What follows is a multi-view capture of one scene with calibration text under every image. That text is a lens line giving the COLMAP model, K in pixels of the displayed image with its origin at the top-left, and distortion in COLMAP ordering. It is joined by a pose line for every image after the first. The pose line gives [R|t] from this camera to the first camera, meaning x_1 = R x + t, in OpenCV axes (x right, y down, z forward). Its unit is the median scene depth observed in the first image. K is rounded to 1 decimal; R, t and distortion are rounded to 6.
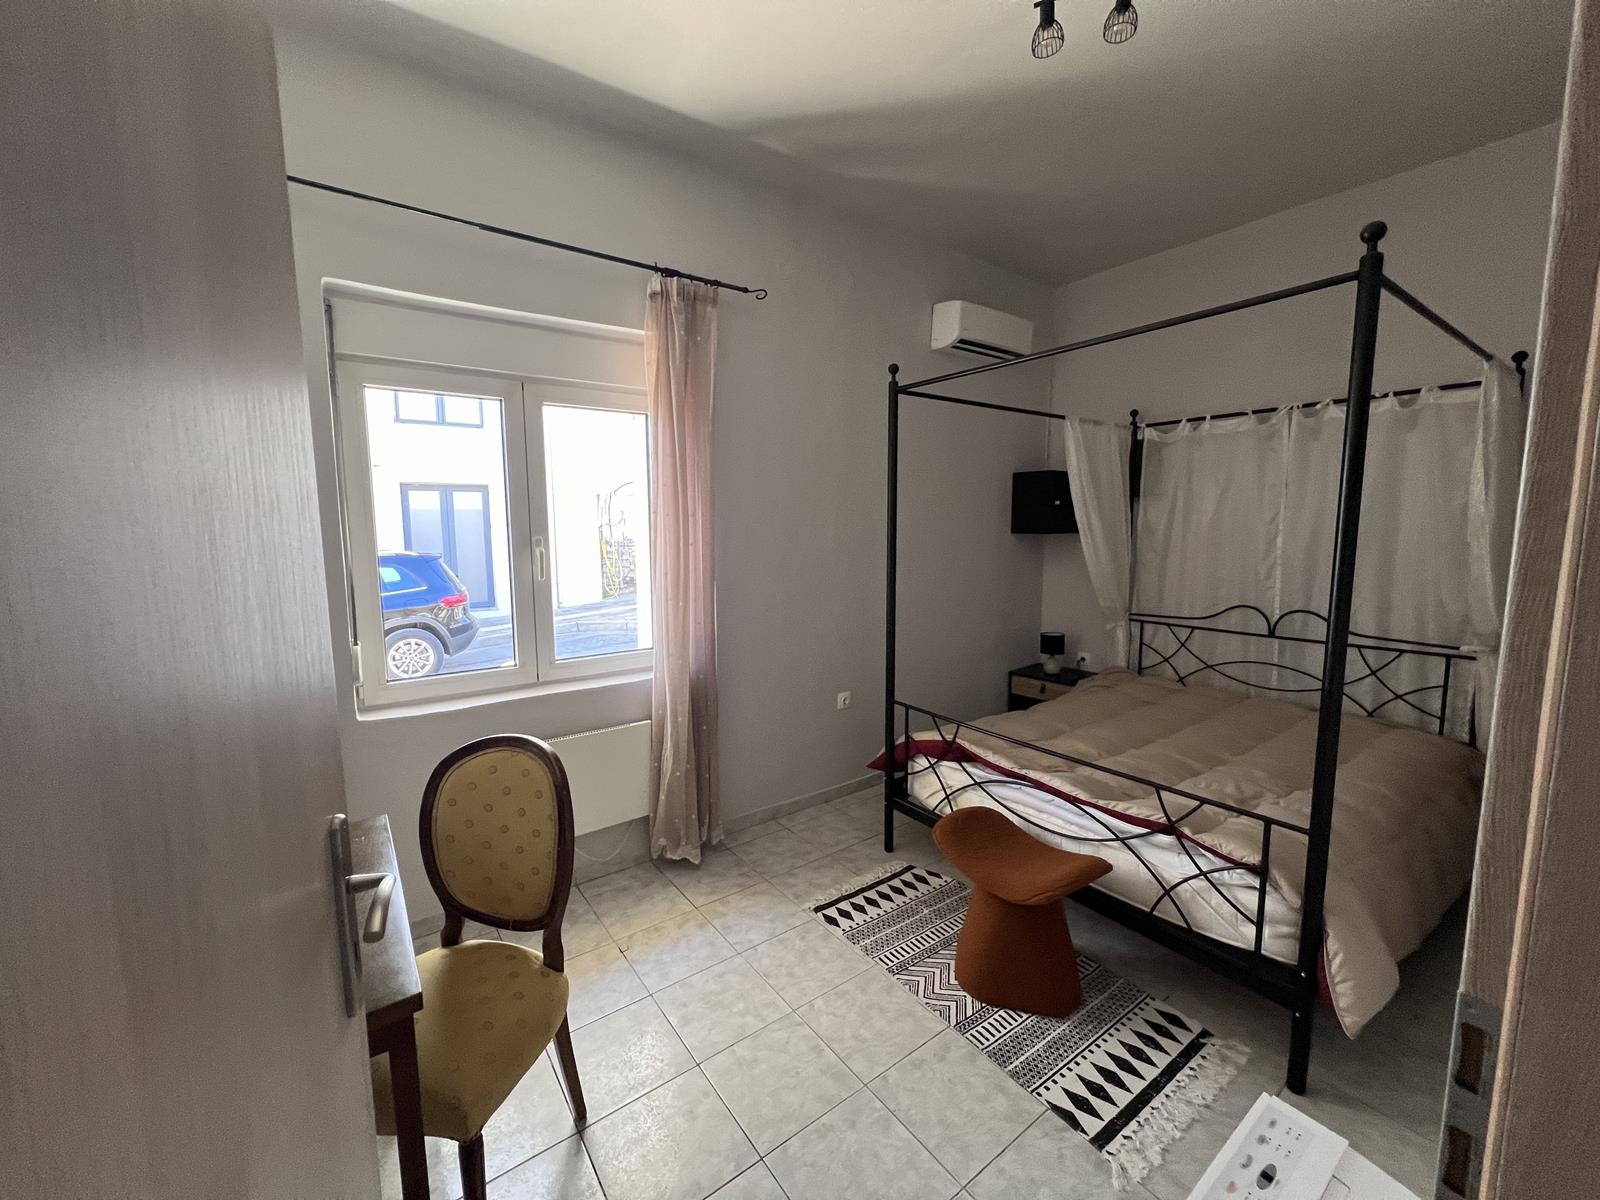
lens RADIAL K [[634.0, 0, 800.0], [0, 634.0, 600.0], [0, 0, 1]] dist [-0.001364, -0.000270]
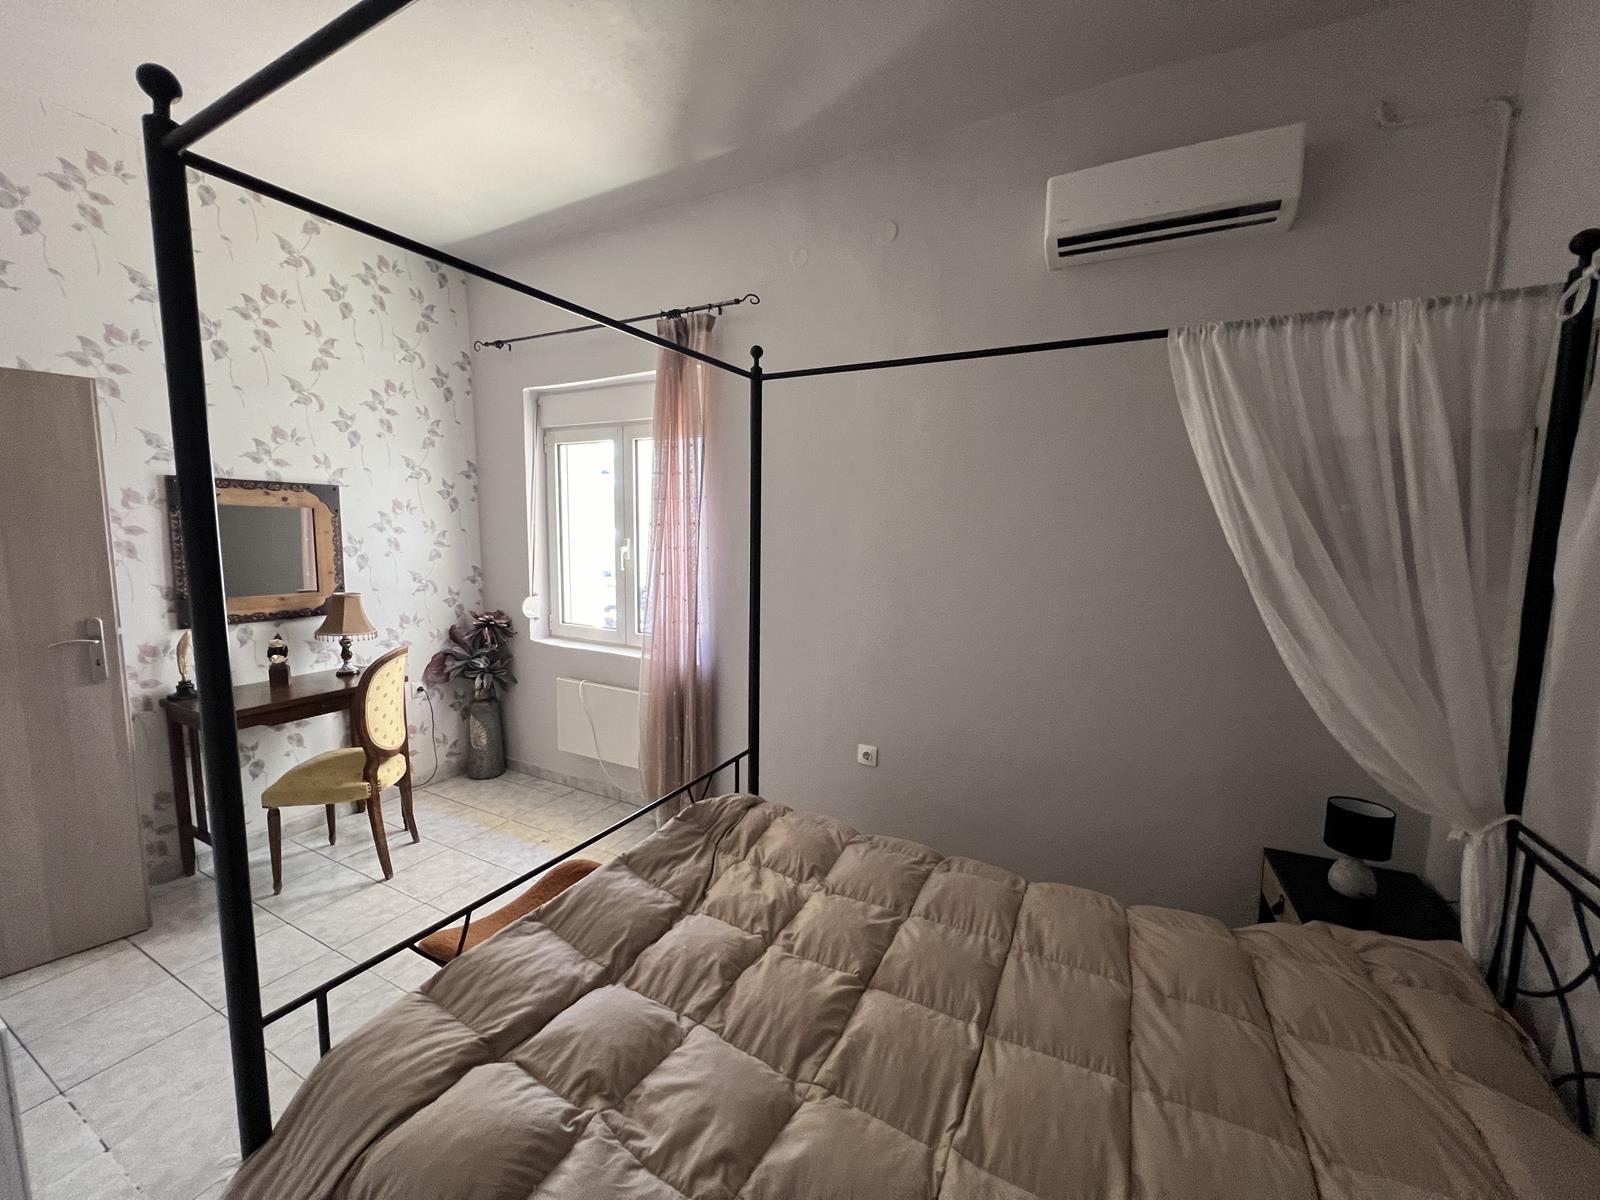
lens RADIAL K [[634.0, 0, 800.0], [0, 634.0, 600.0], [0, 0, 1]] dist [-0.001364, -0.000270]
pose [[0.438377, 0.122511, -0.890403, 0.867168], [-0.128172, 0.989063, 0.072982, -0.102509], [0.889605, 0.082131, 0.449285, 0.645760]]
